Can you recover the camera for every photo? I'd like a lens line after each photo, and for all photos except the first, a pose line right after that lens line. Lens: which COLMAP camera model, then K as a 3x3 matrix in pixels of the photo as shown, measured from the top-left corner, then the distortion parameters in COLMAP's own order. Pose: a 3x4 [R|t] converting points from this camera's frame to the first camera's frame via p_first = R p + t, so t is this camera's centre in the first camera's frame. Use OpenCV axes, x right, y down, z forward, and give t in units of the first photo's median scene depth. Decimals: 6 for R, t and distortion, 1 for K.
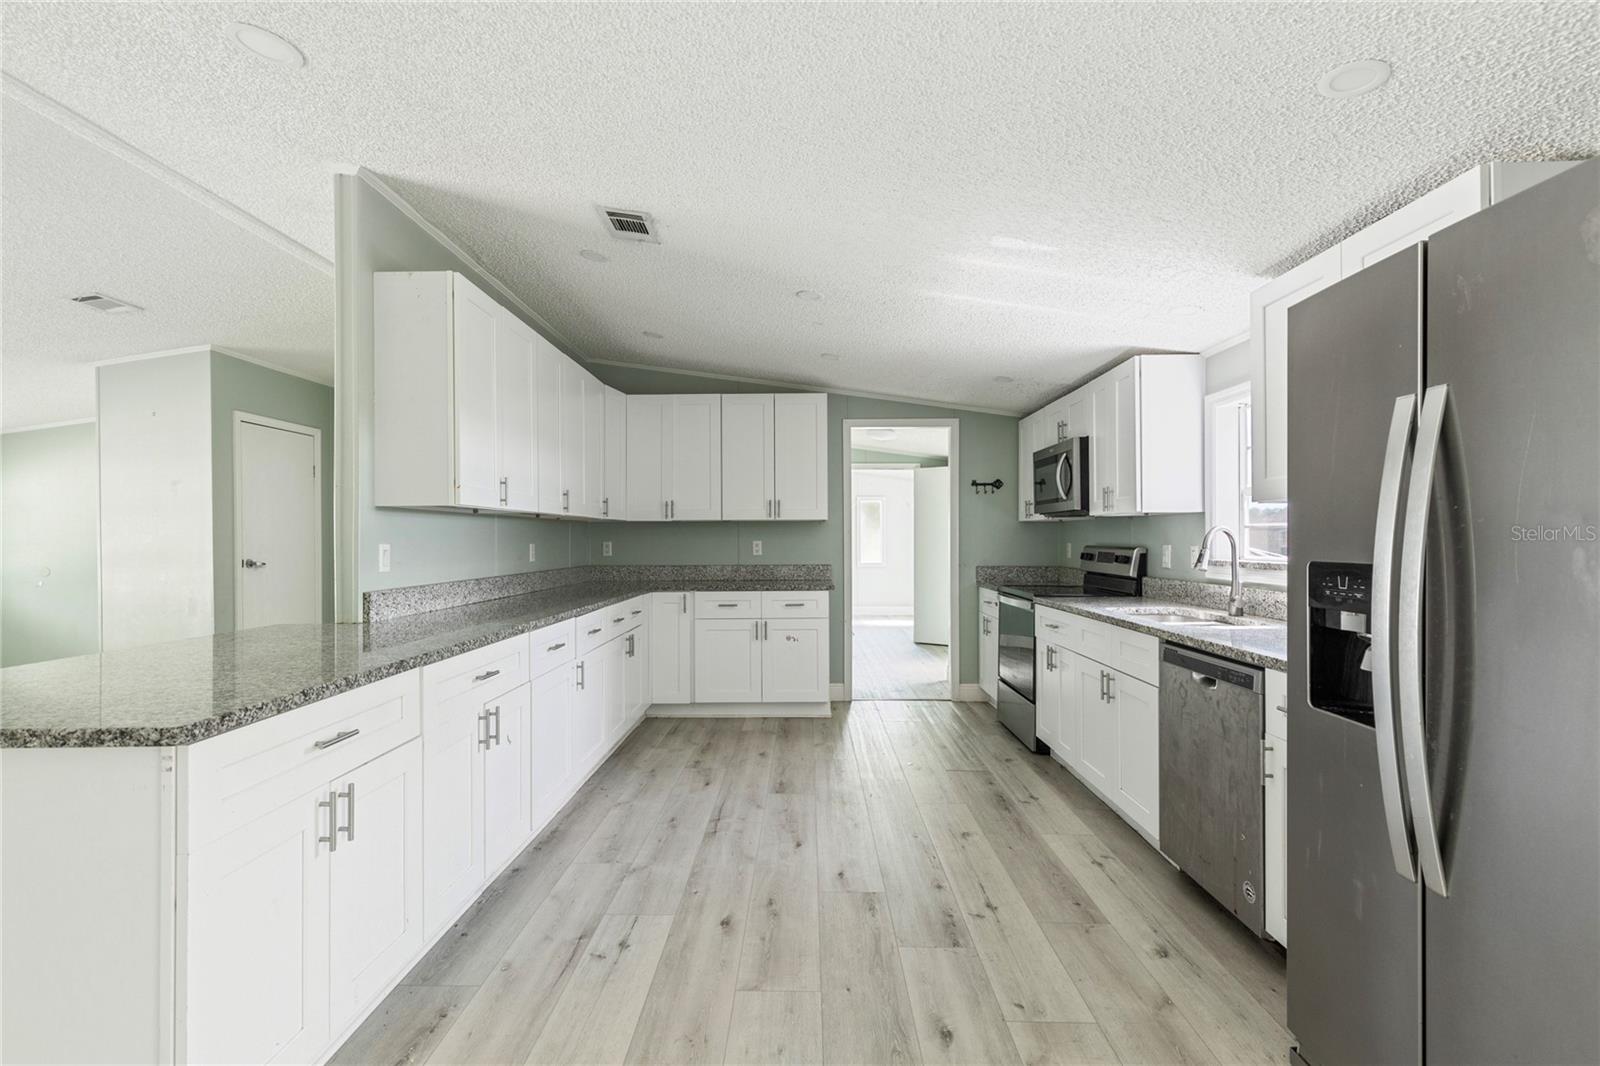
lens RADIAL K [[728.3, 0, 798.8], [0, 728.3, 536.7], [0, 0, 1]] dist [0.009244, -0.000403]
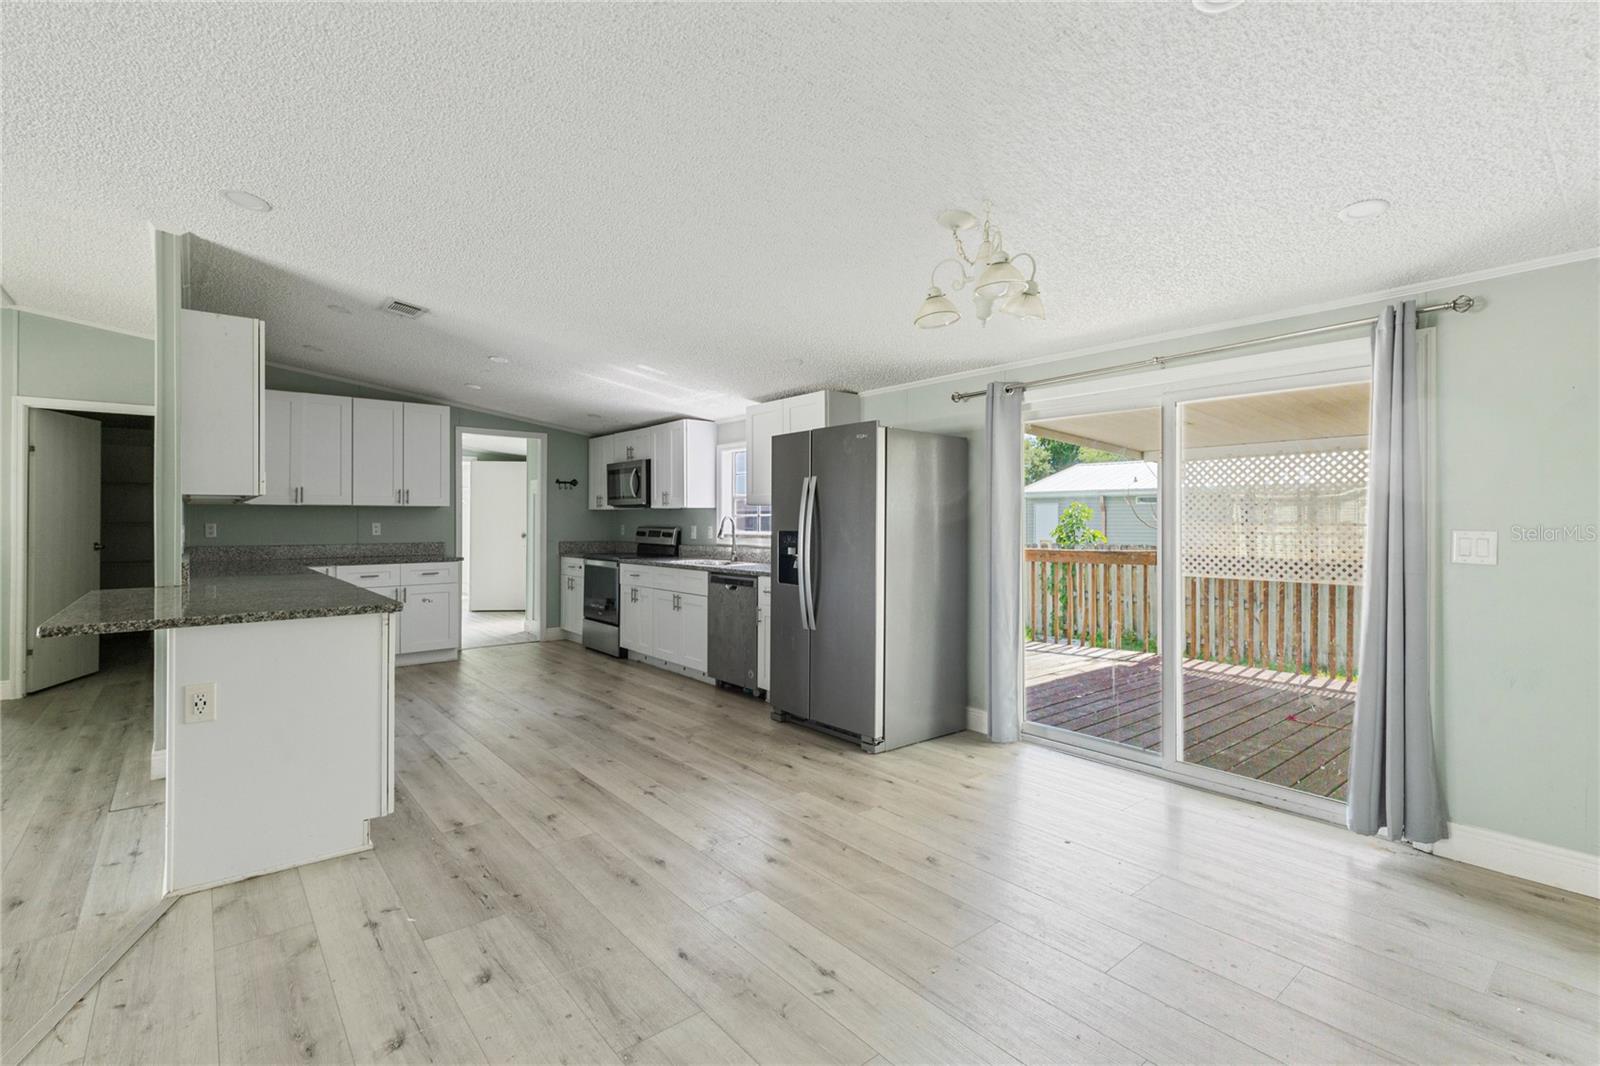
lens RADIAL K [[723.2, 0, 796.7], [0, 723.2, 521.4], [0, 0, 1]] dist [0.011656, -0.000150]
pose [[0.760496, 0.004233, 0.649328, -0.414616], [-0.005977, 0.999982, 0.000481, -0.001516], [-0.649315, -0.004246, 0.760508, -0.453821]]
